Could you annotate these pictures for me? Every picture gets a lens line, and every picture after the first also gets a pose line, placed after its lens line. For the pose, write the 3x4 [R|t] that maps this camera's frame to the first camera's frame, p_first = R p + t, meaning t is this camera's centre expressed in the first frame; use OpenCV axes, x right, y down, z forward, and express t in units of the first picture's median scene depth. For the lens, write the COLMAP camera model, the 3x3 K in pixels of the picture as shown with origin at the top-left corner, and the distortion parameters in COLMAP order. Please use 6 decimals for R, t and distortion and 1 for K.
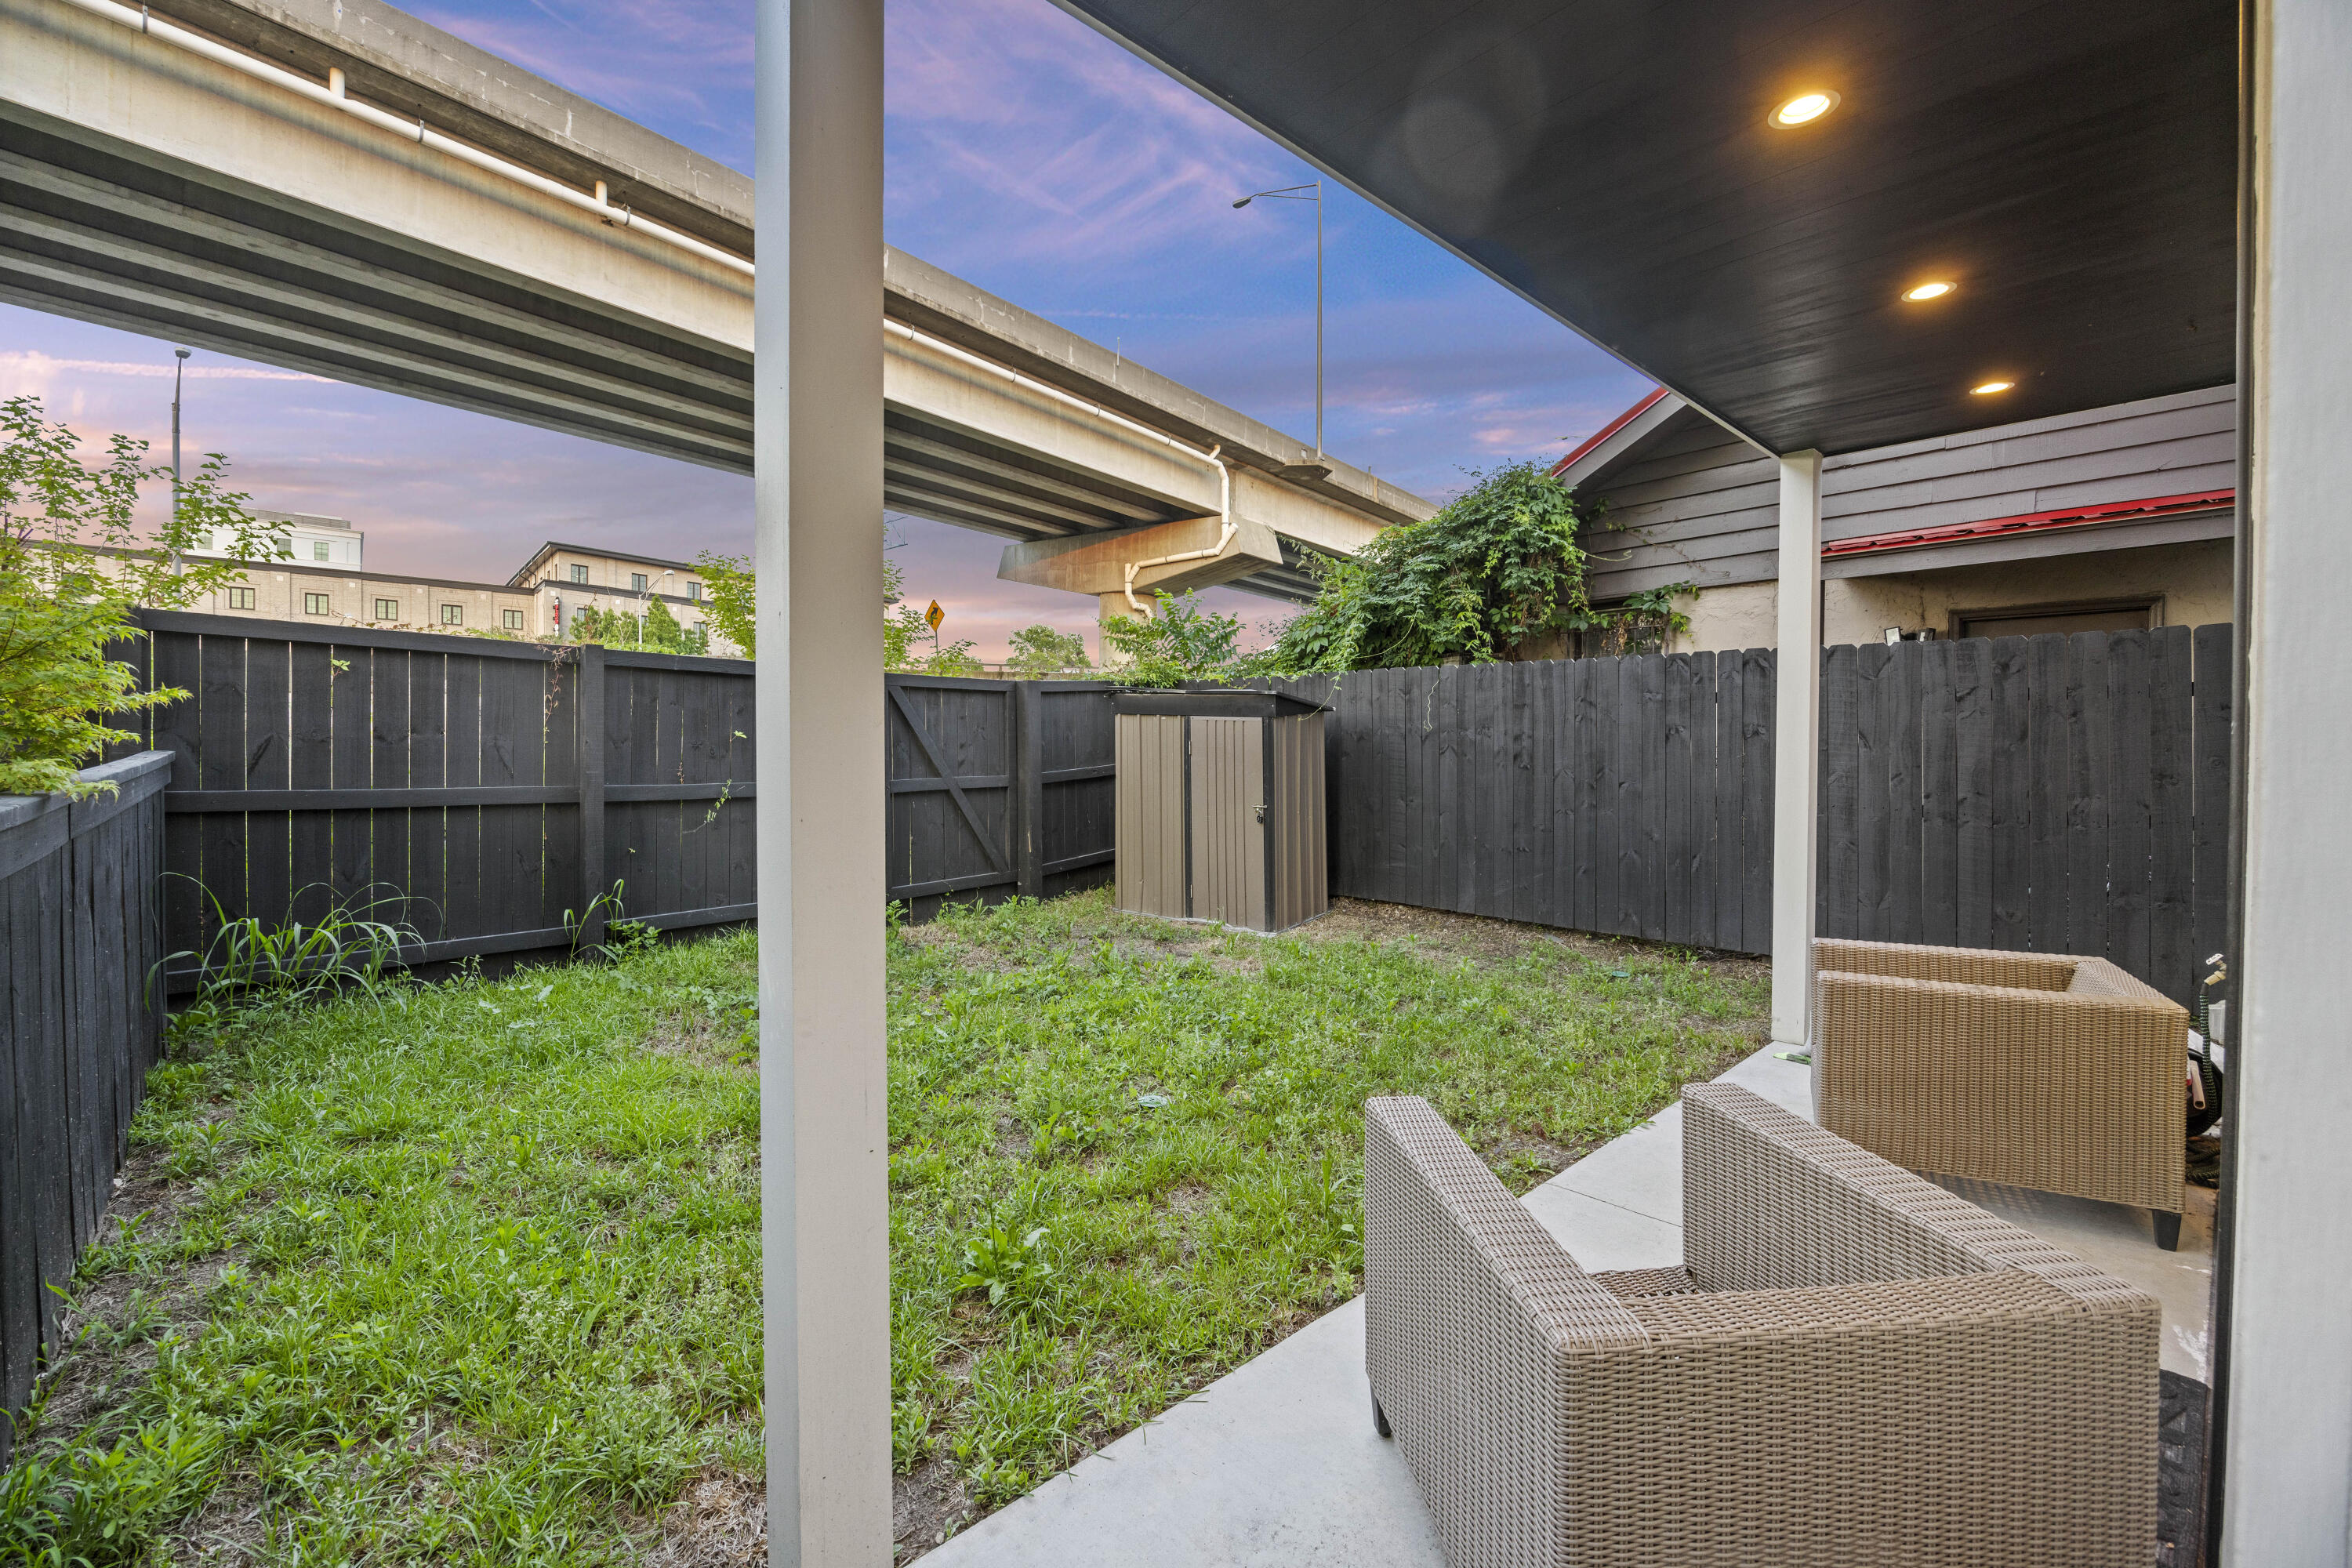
lens RADIAL K [[985.1, 0, 1181.2], [0, 985.1, 771.3], [0, 0, 1]] dist [-0.001252, -0.001181]
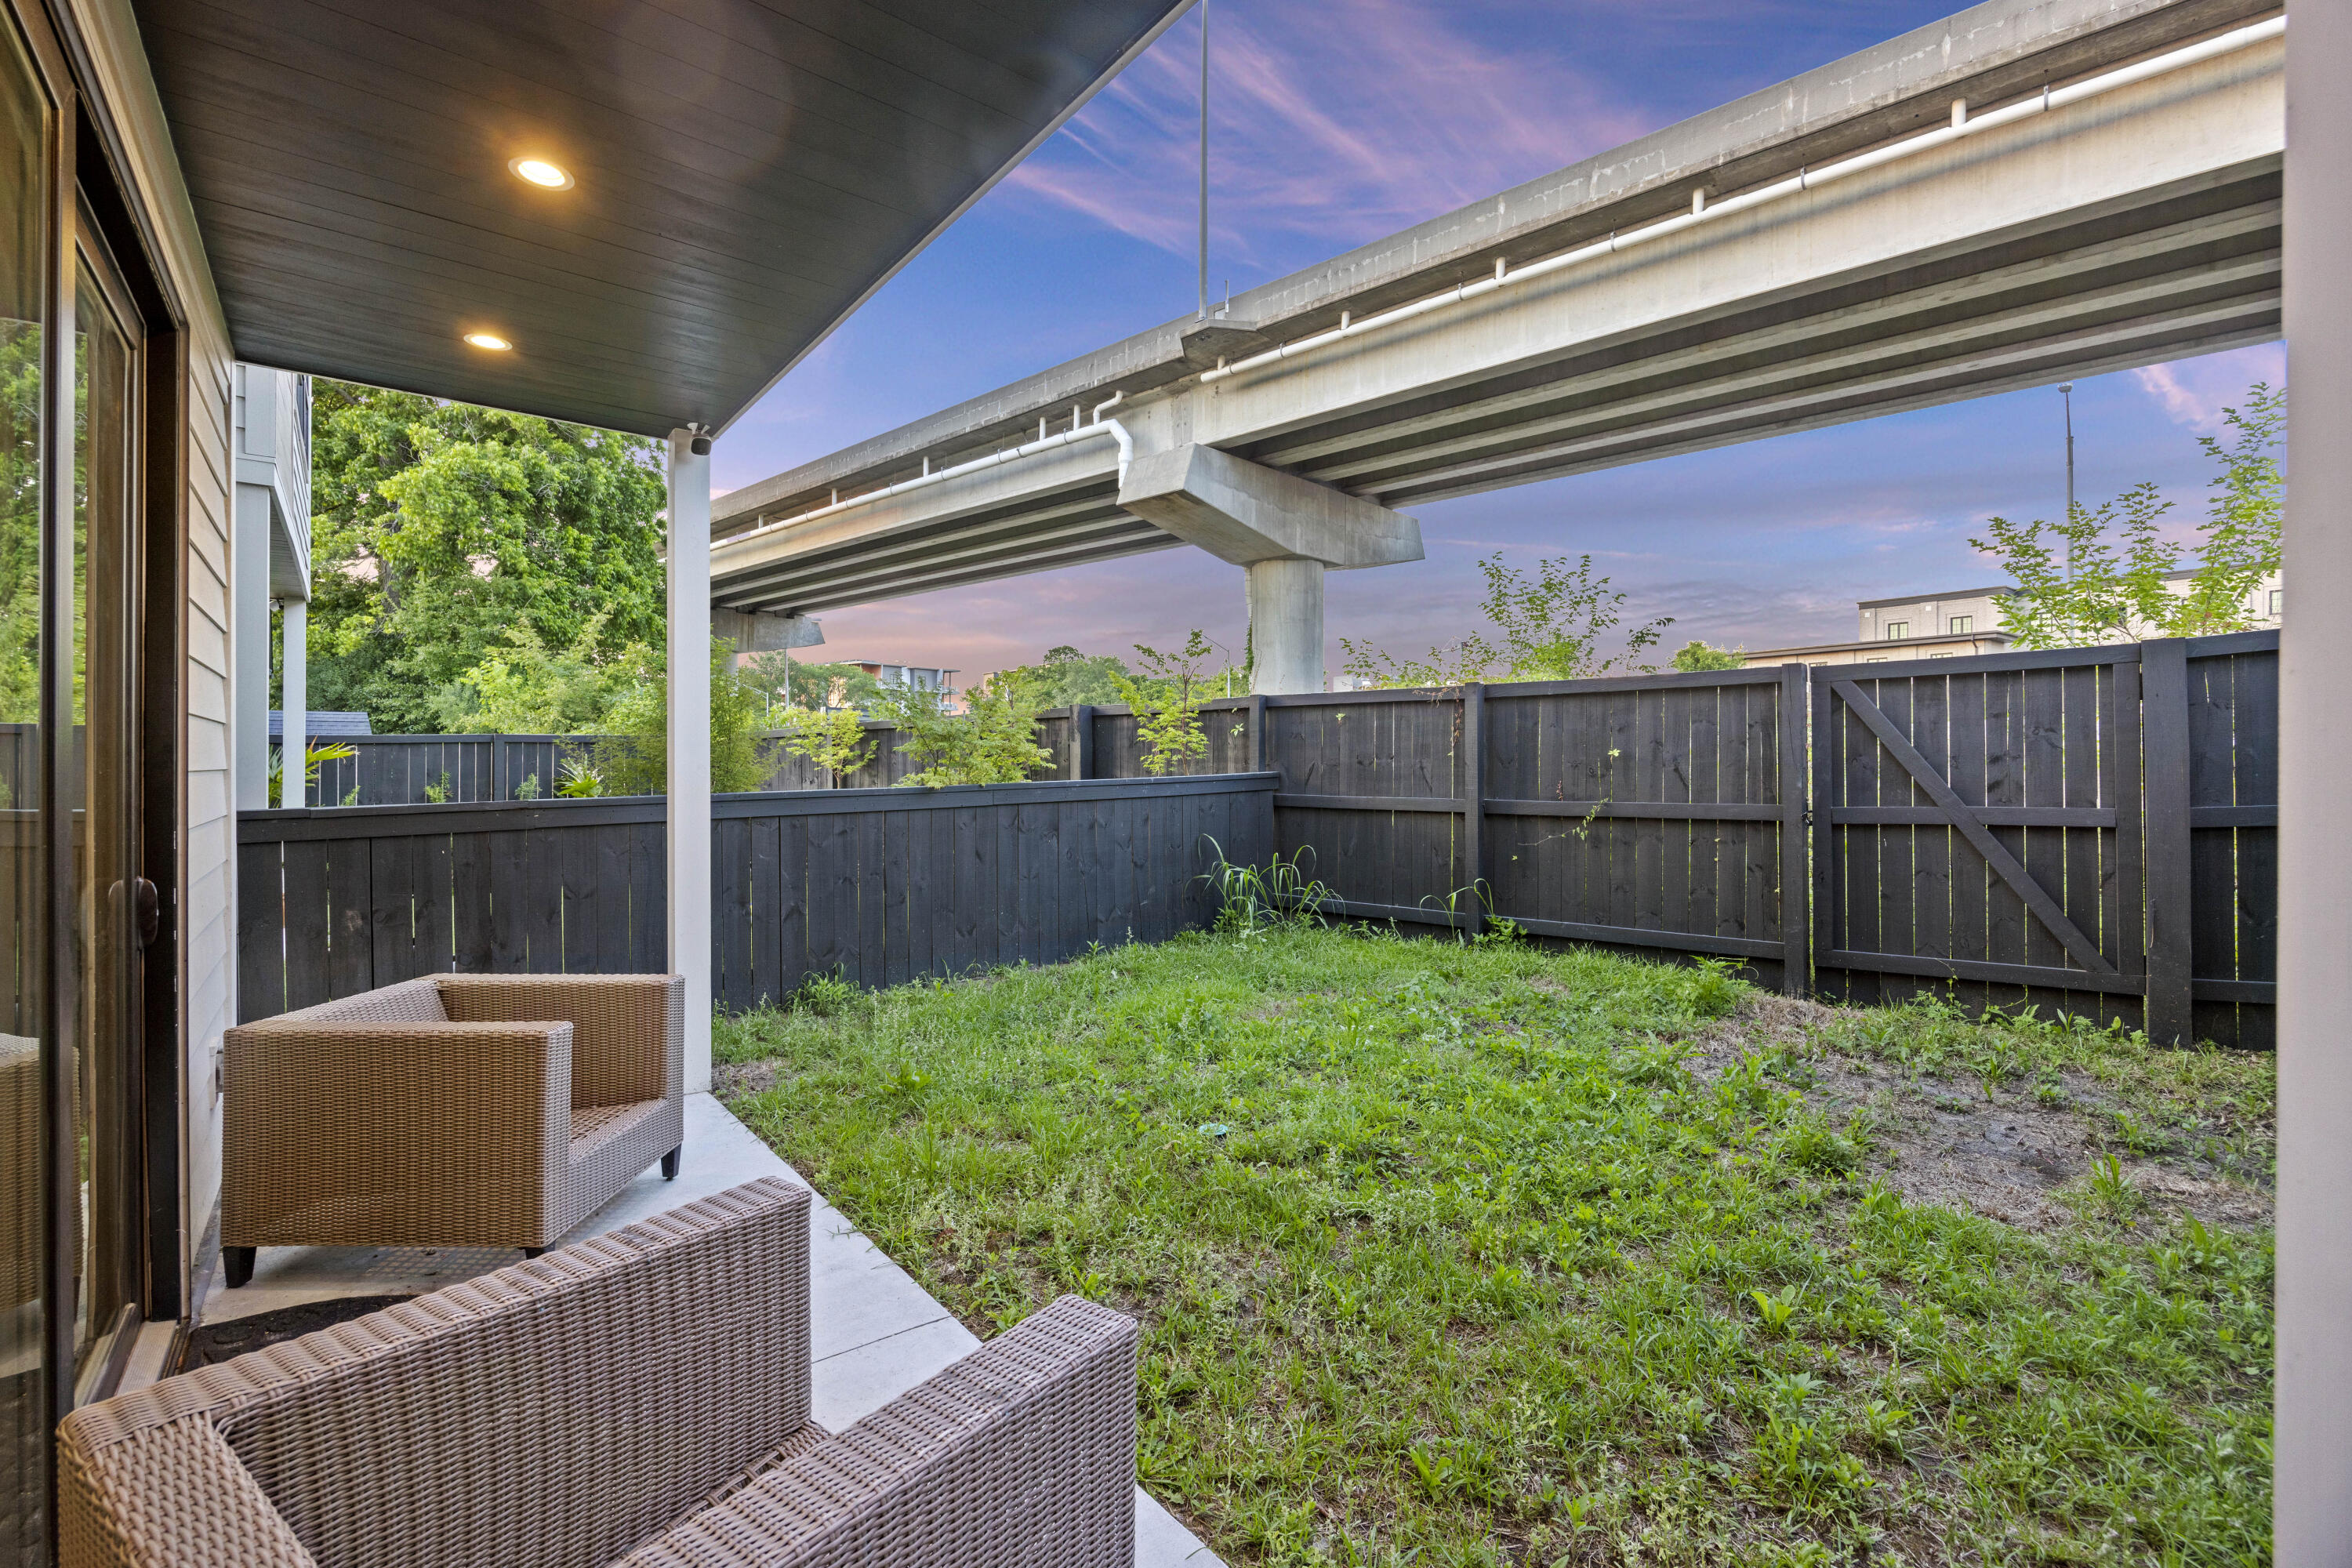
lens RADIAL K [[979.8, 0, 1177.8], [0, 979.8, 780.7], [0, 0, 1]] dist [-0.003970, -0.000638]
pose [[-0.016332, -0.001397, -0.999866, 0.202530], [-0.005428, 0.999984, -0.001309, -0.000875], [0.999852, 0.005406, -0.016340, 0.252045]]
